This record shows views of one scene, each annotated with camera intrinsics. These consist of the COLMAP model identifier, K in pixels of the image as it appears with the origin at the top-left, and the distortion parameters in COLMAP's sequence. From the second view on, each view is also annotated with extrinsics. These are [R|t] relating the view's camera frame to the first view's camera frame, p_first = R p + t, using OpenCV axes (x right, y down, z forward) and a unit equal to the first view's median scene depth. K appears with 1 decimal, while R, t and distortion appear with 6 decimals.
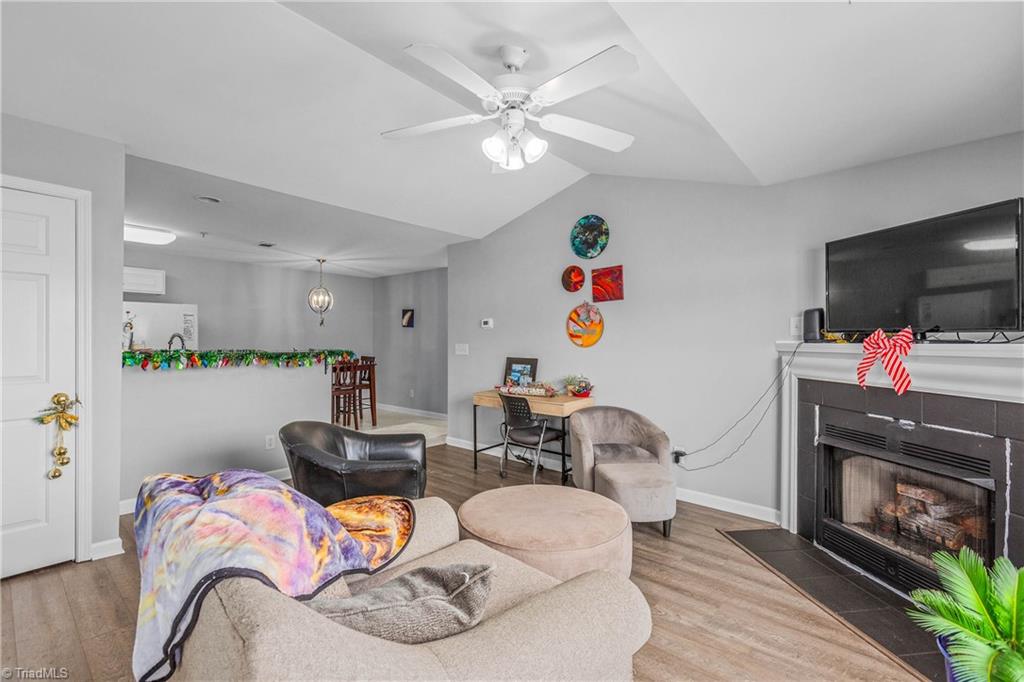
lens RADIAL K [[464.0, 0, 505.6], [0, 464.0, 340.1], [0, 0, 1]] dist [-0.001042, 0.000362]
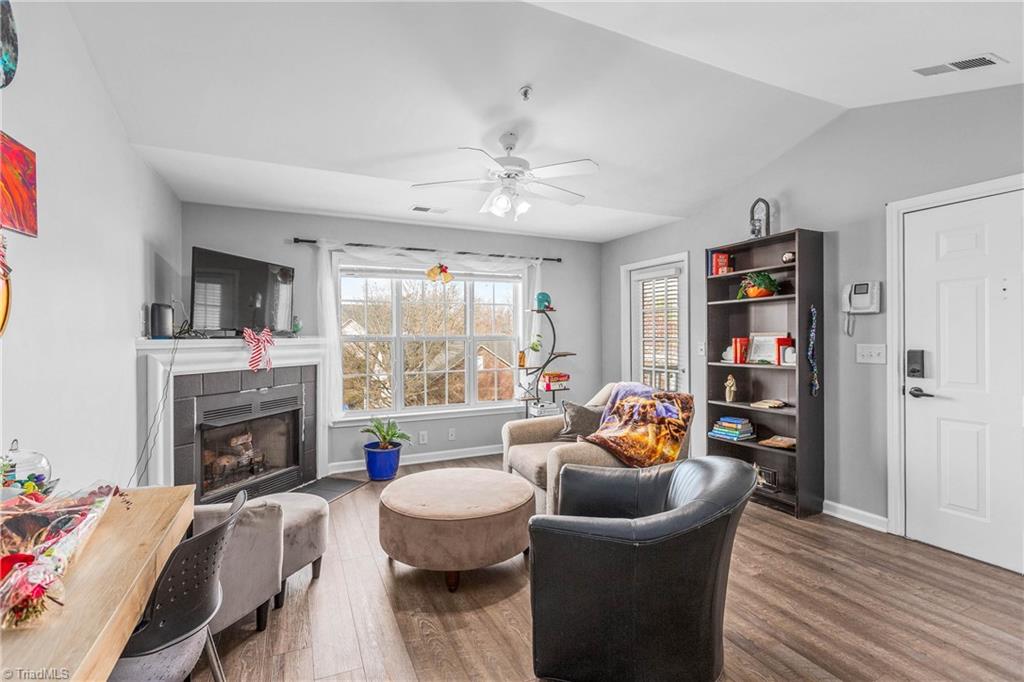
lens RADIAL K [[464.0, 0, 507.2], [0, 464.0, 339.3], [0, 0, 1]] dist [-0.001042, 0.000362]
pose [[-0.911947, -0.003147, 0.410297, -0.286011], [-0.001353, 0.999988, 0.004663, 0.000533], [-0.410307, 0.003698, -0.911940, 1.158943]]
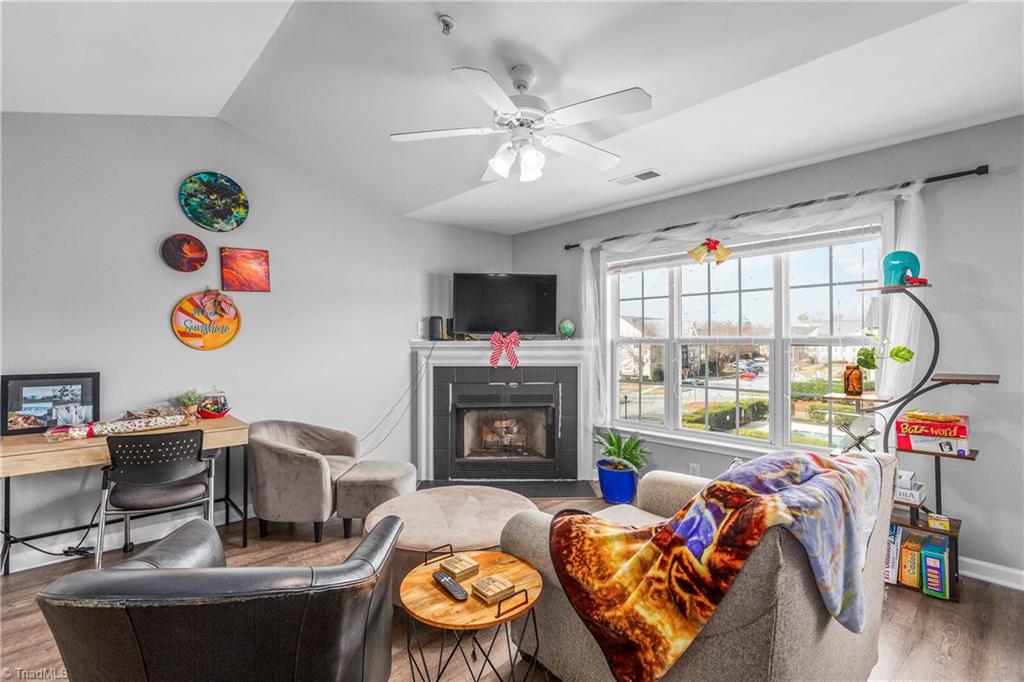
lens RADIAL K [[464.0, 0, 506.1], [0, 464.0, 337.1], [0, 0, 1]] dist [-0.001042, 0.000362]
pose [[0.101368, -0.003848, 0.994842, -0.524924], [0.001873, 0.999991, 0.003677, -0.007335], [-0.994847, 0.001490, 0.101375, 0.469582]]
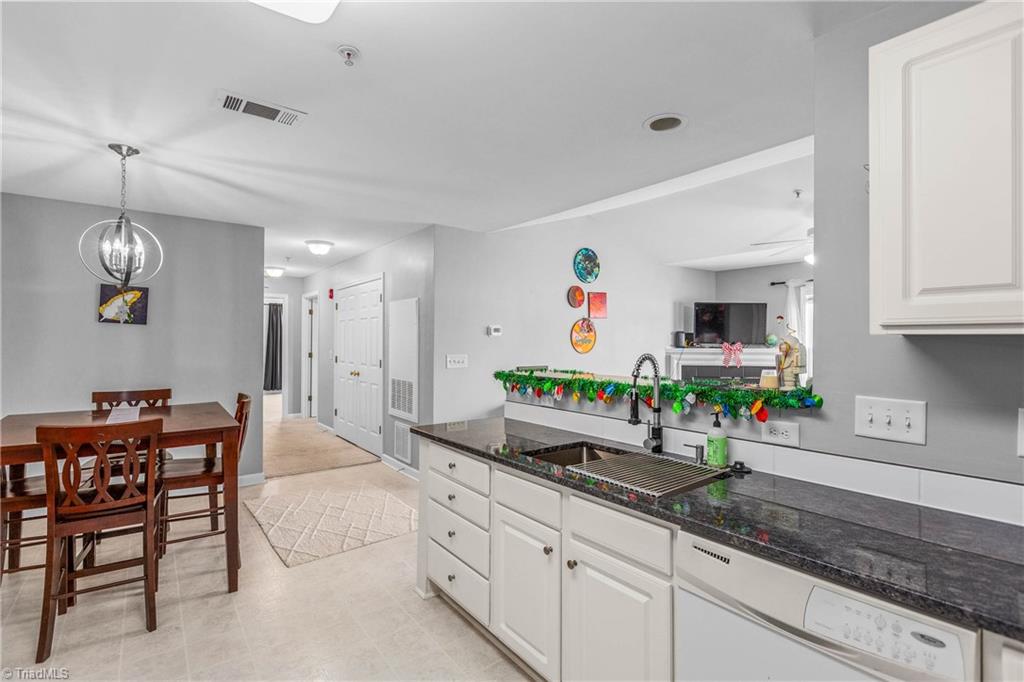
lens RADIAL K [[478.4, 0, 510.5], [0, 478.4, 339.4], [0, 0, 1]] dist [-0.002791, -0.000121]
pose [[0.190869, -0.004172, 0.981607, -1.149880], [-0.004327, 0.999978, 0.005091, -0.029508], [-0.981606, -0.005219, 0.190847, 0.974407]]
